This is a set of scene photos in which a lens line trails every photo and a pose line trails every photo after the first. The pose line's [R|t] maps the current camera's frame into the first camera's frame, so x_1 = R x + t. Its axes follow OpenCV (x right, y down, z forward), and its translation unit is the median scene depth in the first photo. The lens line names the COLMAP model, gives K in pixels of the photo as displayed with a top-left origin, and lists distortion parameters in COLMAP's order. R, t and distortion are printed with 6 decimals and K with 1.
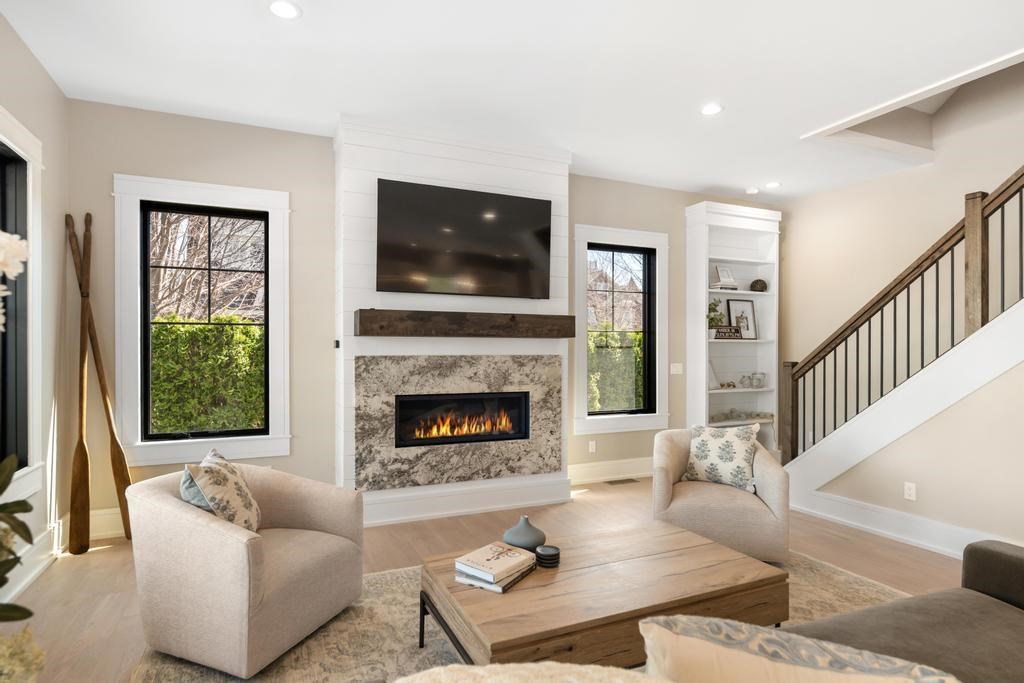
lens RADIAL K [[559.7, 0, 512.0], [0, 559.7, 341.5], [0, 0, 1]] dist [-0.000518, -0.000057]
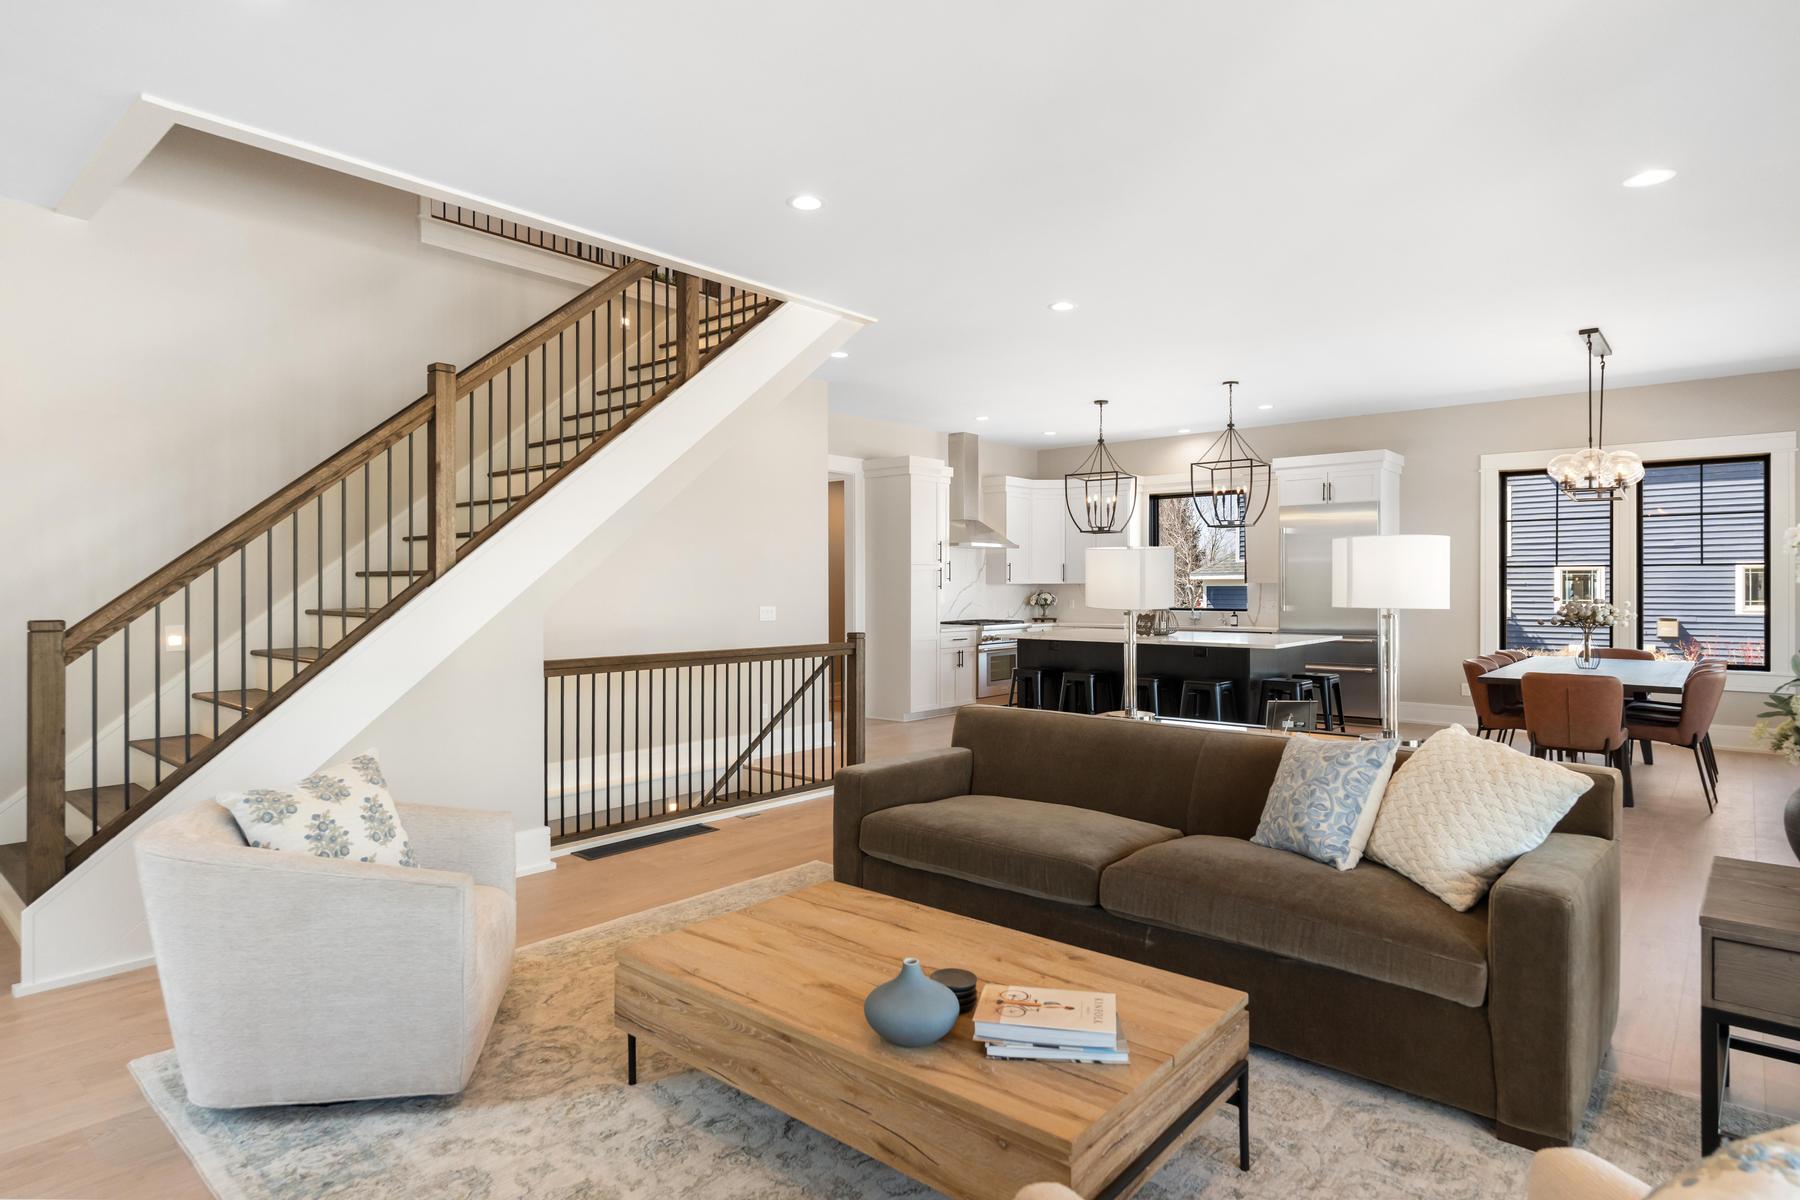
lens RADIAL K [[966.8, 0, 900.0], [0, 966.8, 600.0], [0, 0, 1]] dist [-0.001011, -0.000382]
pose [[-0.406838, -0.014261, 0.913389, -0.691914], [-0.010480, 0.999885, 0.010944, 0.012472], [-0.913440, -0.005120, -0.406941, 1.339846]]
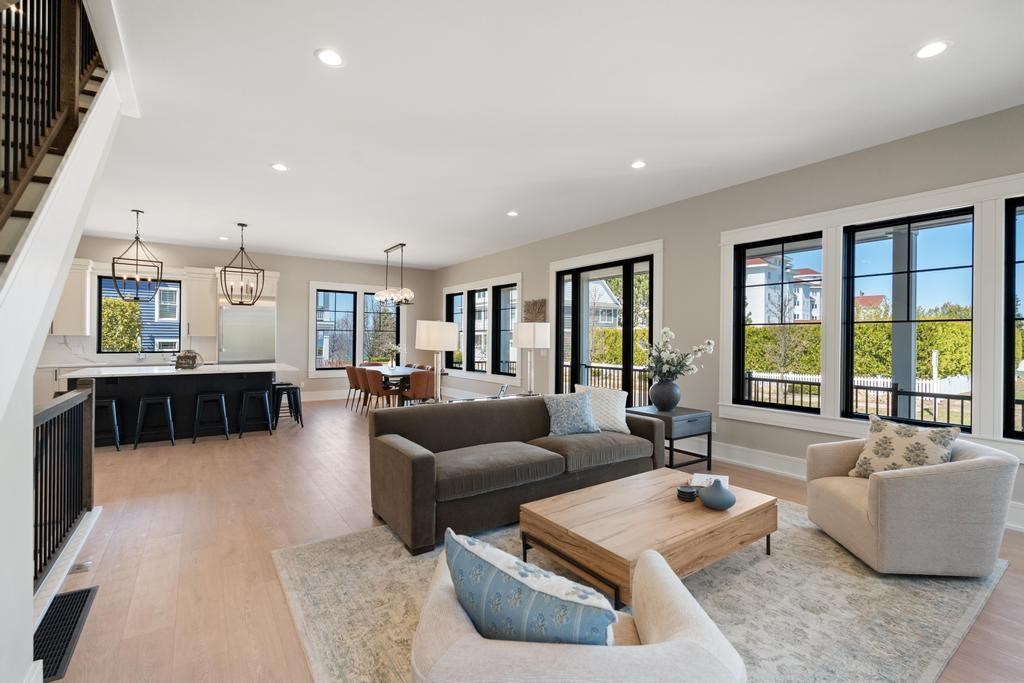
lens RADIAL K [[450.2, 0, 512.0], [0, 450.2, 341.5], [0, 0, 1]] dist [-0.003537, -0.000163]
pose [[-0.985358, -0.009040, -0.170257, 0.644670], [-0.007612, 0.999930, -0.009042, 0.021696], [0.170327, -0.007614, -0.985358, 1.918020]]
